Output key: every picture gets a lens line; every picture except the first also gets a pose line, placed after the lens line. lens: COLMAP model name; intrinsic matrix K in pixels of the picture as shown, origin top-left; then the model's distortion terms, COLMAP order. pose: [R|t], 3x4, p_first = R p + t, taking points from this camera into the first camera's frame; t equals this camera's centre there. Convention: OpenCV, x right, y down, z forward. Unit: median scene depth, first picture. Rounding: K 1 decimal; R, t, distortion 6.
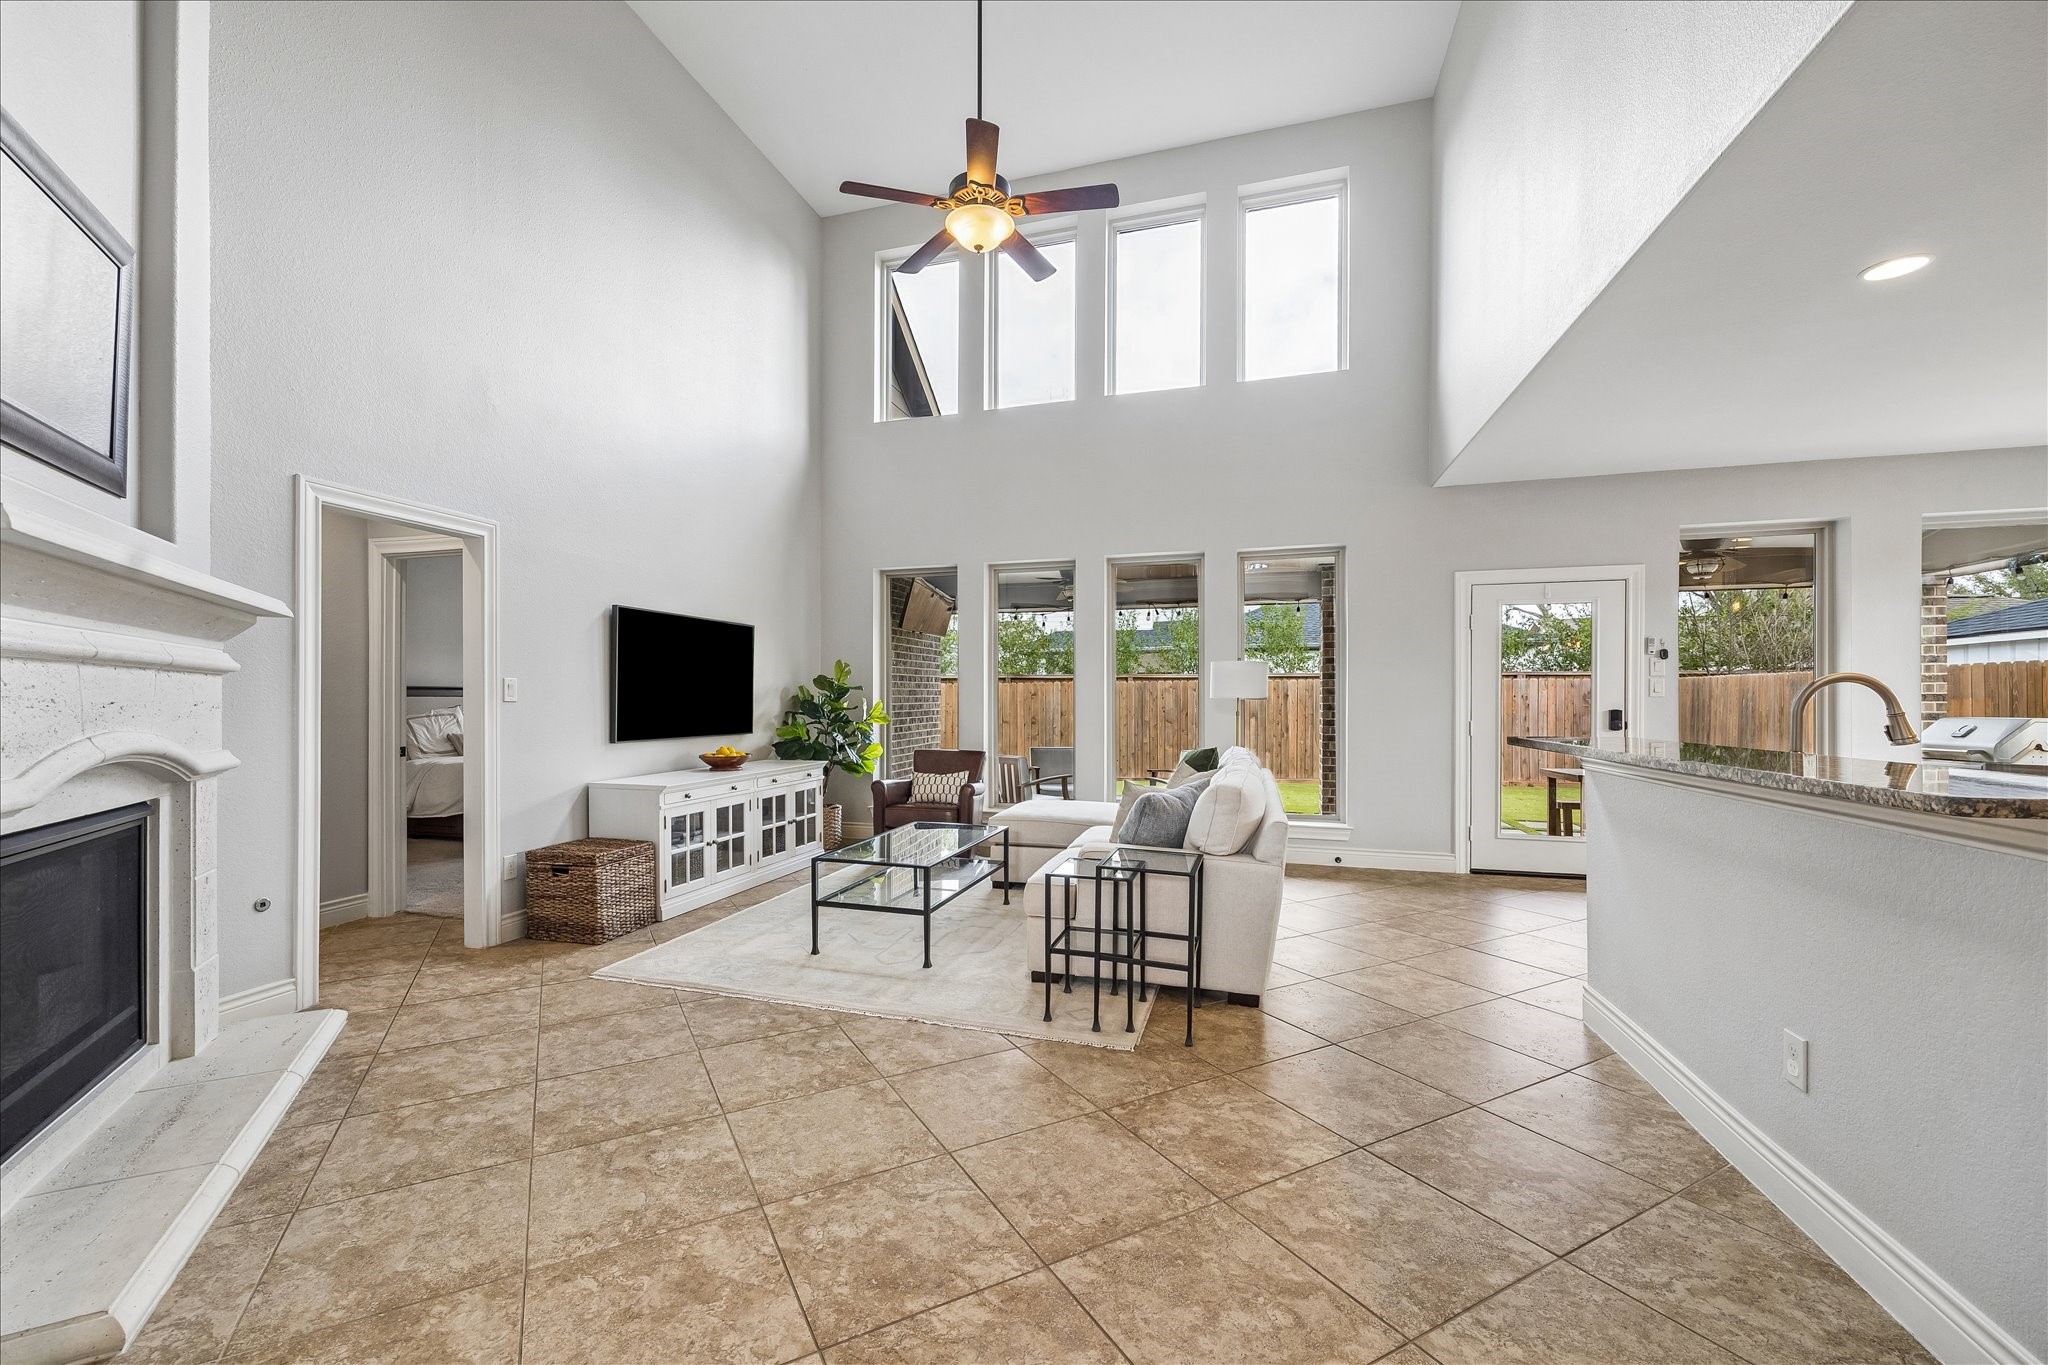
lens RADIAL K [[817.3, 0, 985.0], [0, 817.3, 699.1], [0, 0, 1]] dist [0.002111, -0.000066]
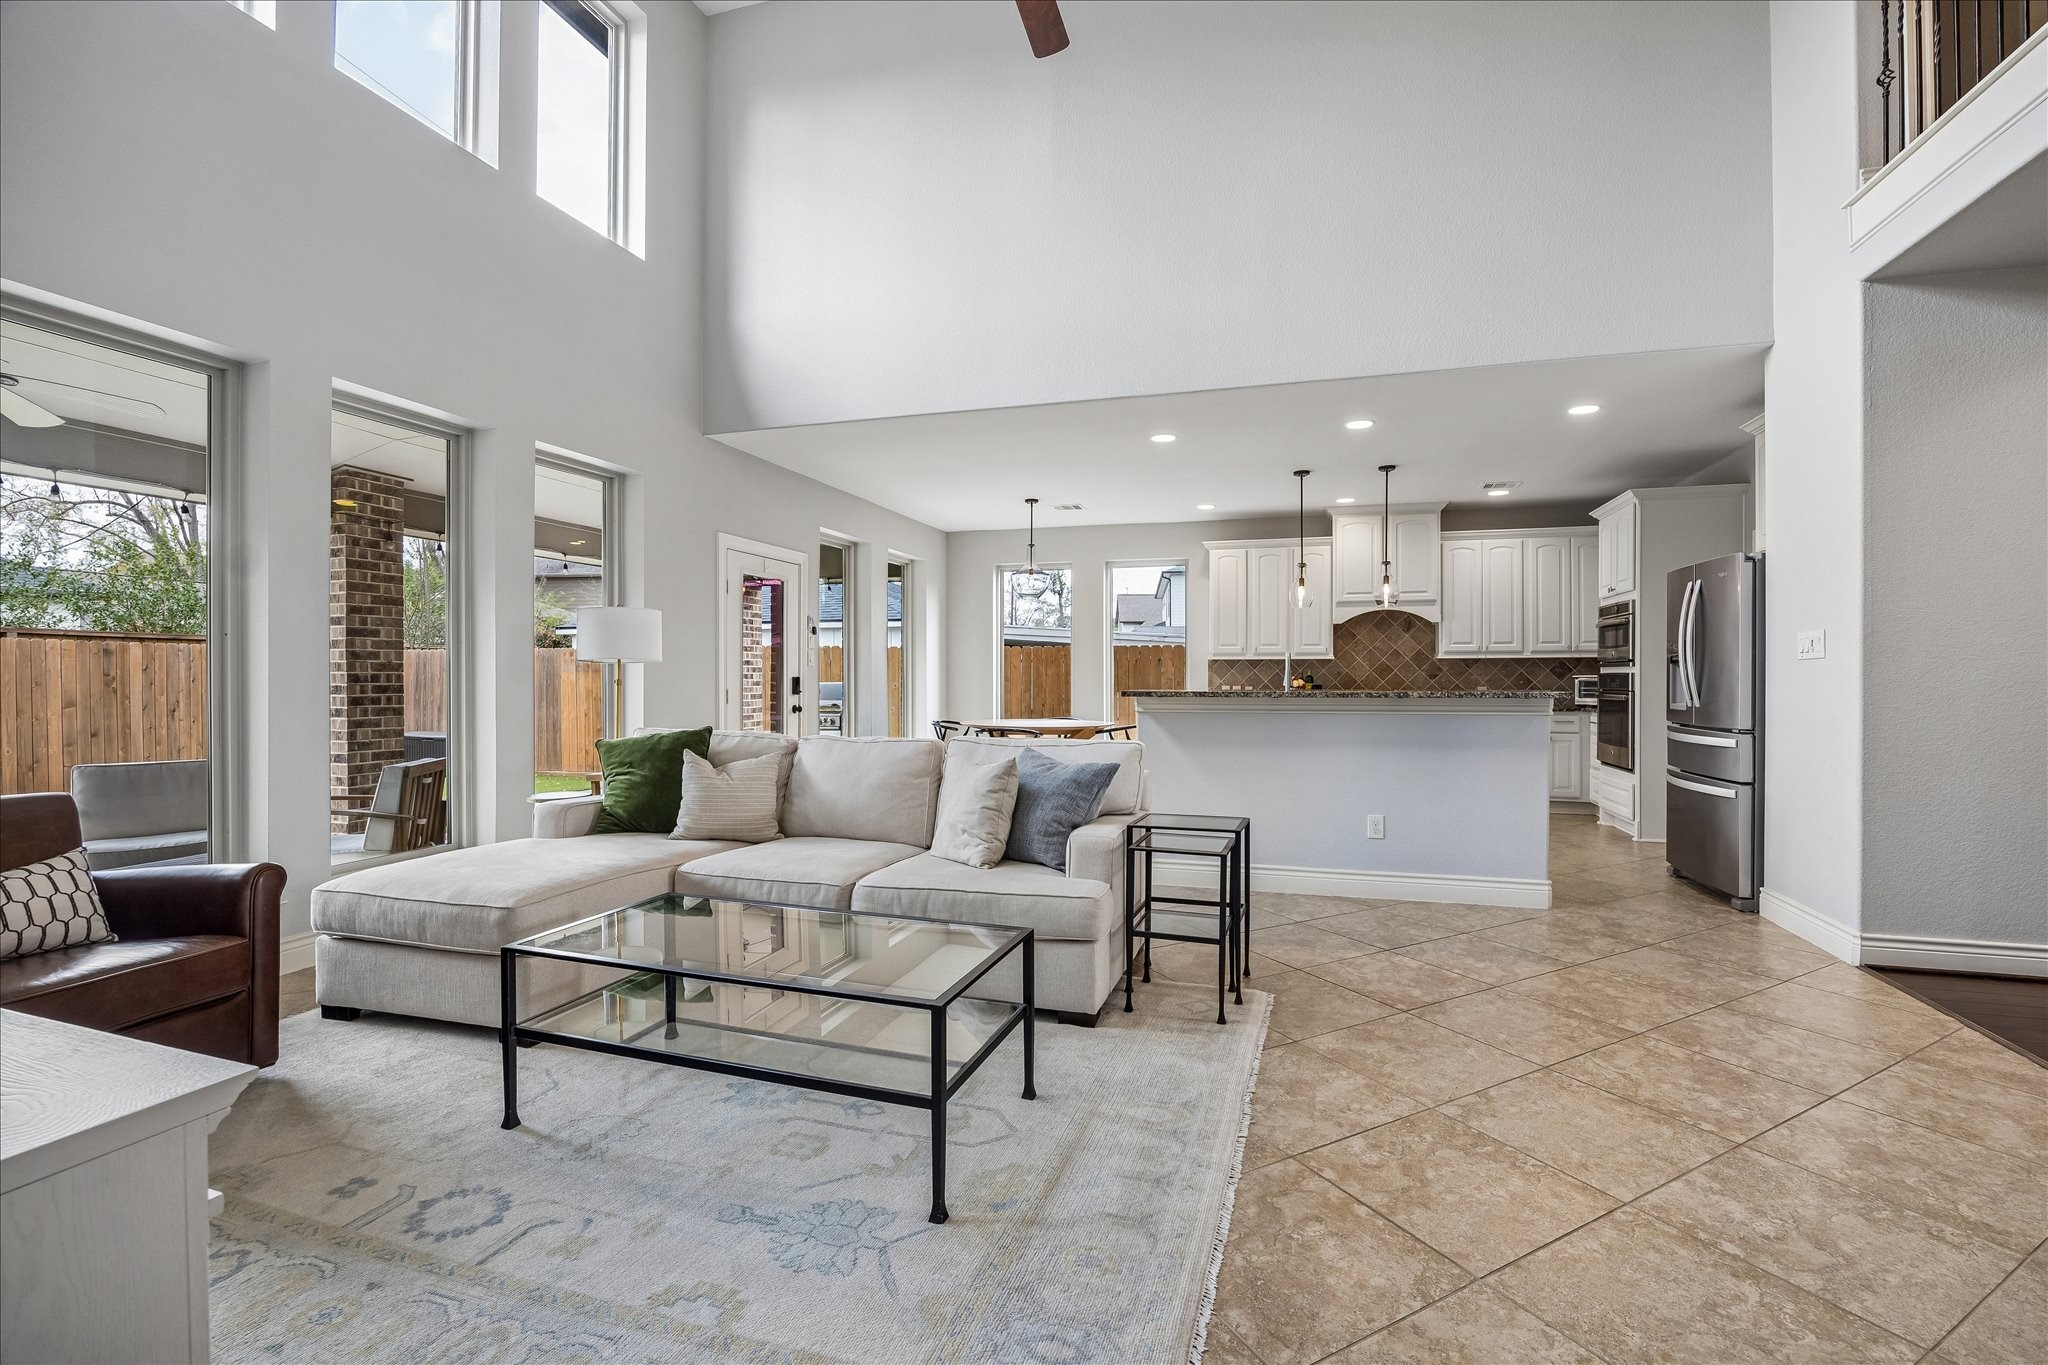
lens RADIAL K [[893.7, 0, 1035.7], [0, 893.7, 675.5], [0, 0, 1]] dist [-0.014029, 0.000121]
pose [[-0.012666, 0.003432, 0.999914, -0.524117], [-0.001186, 0.999993, -0.003447, 0.016414], [-0.999919, -0.001230, -0.012662, 0.728978]]
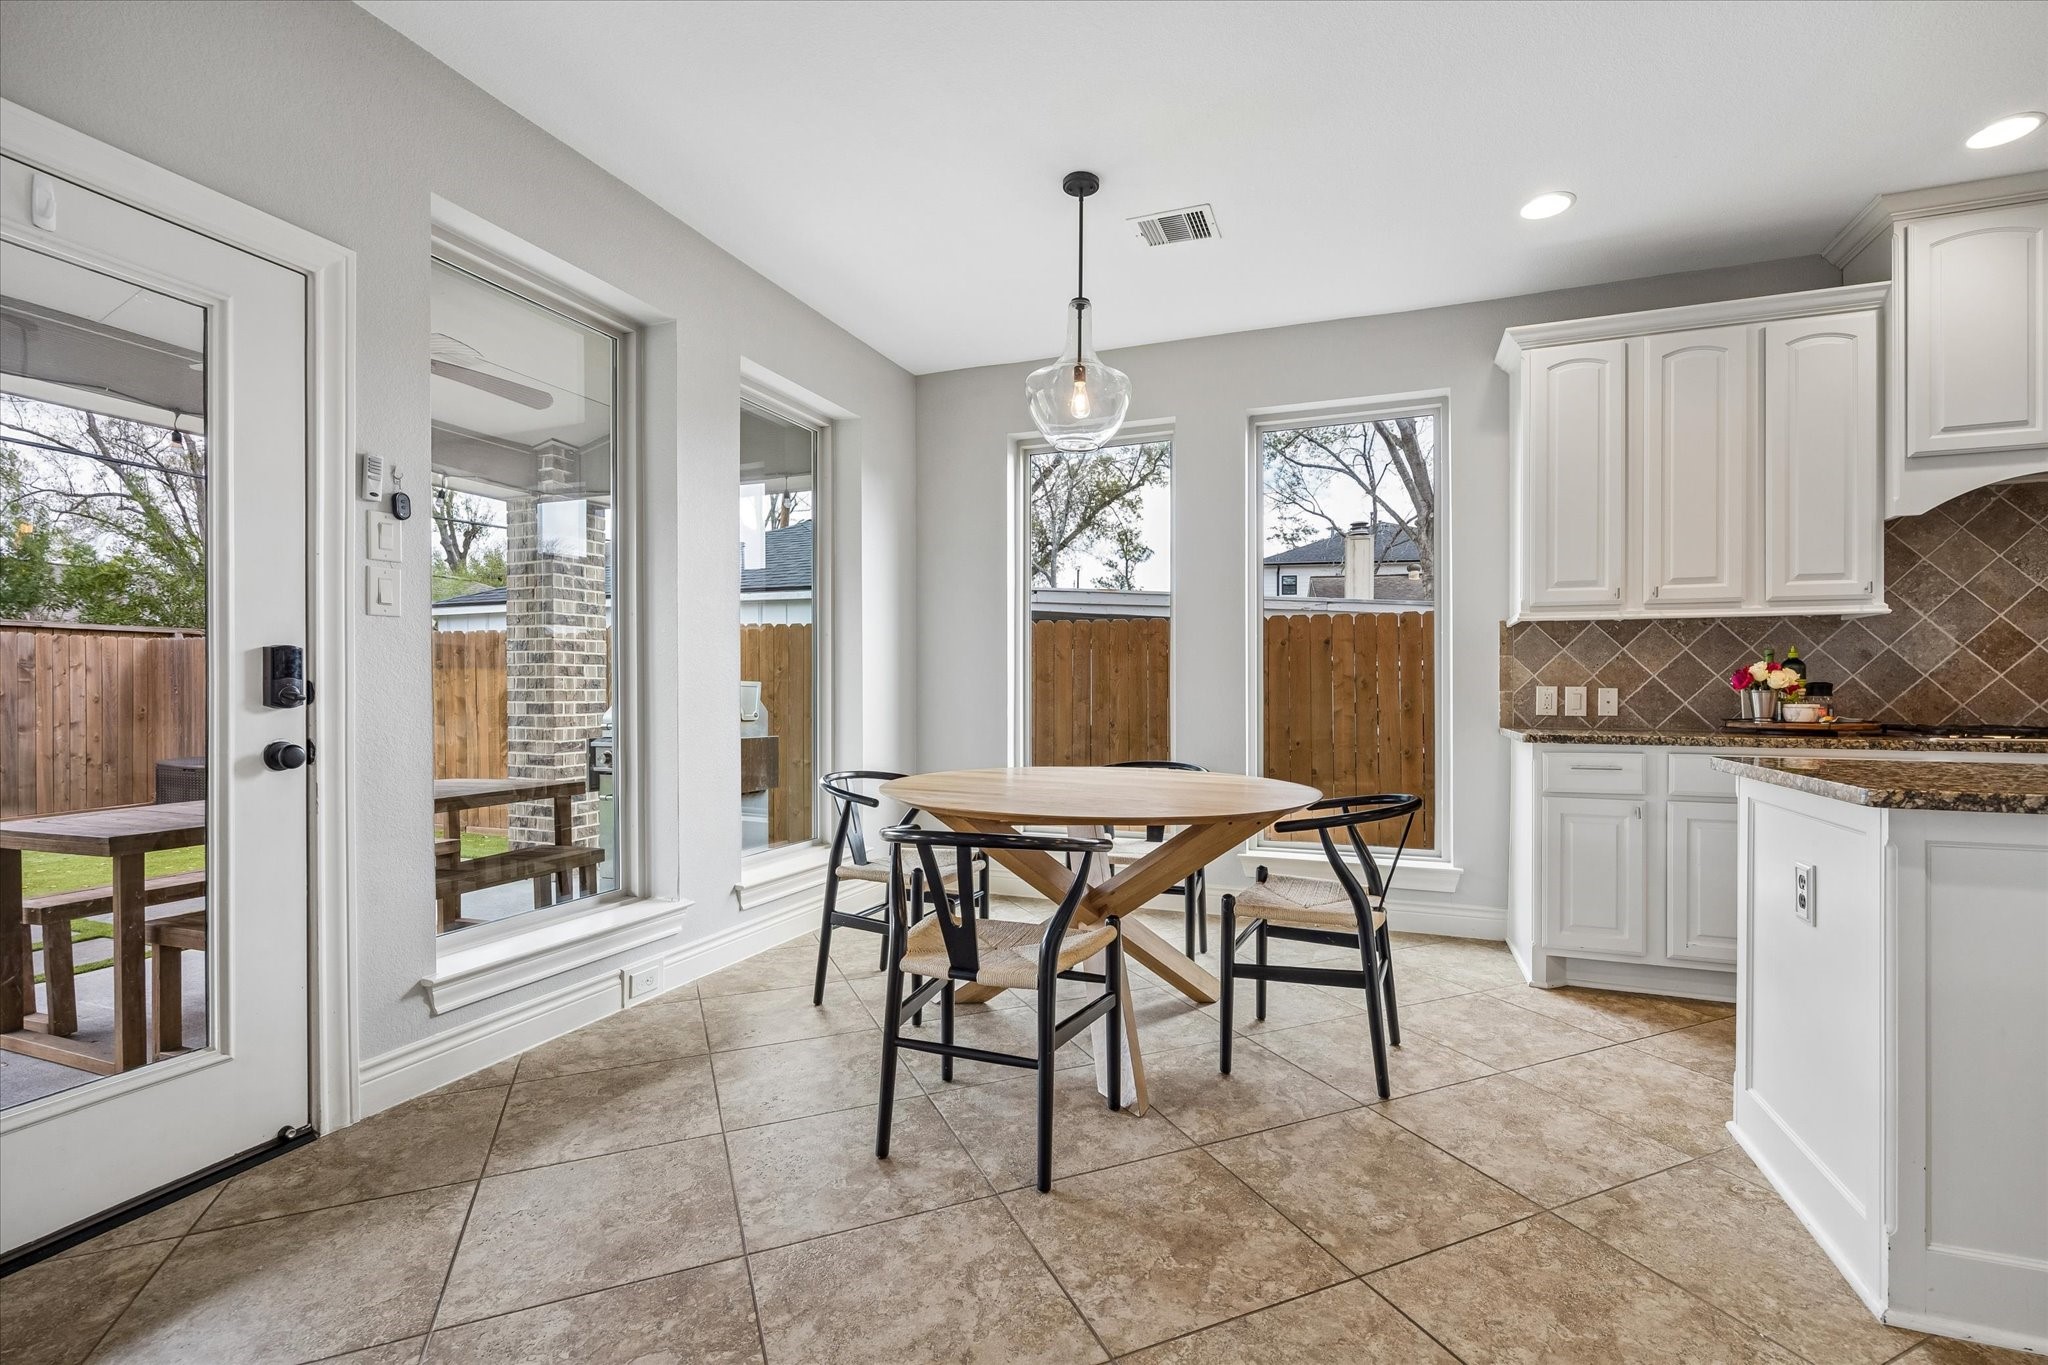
lens RADIAL K [[893.7, 0, 1033.3], [0, 893.7, 695.5], [0, 0, 1]] dist [-0.014029, 0.000121]
pose [[0.062075, -0.008022, 0.998039, 0.452229], [-0.001012, 0.999967, 0.008101, 0.032642], [-0.998071, -0.001513, 0.062065, 0.712575]]
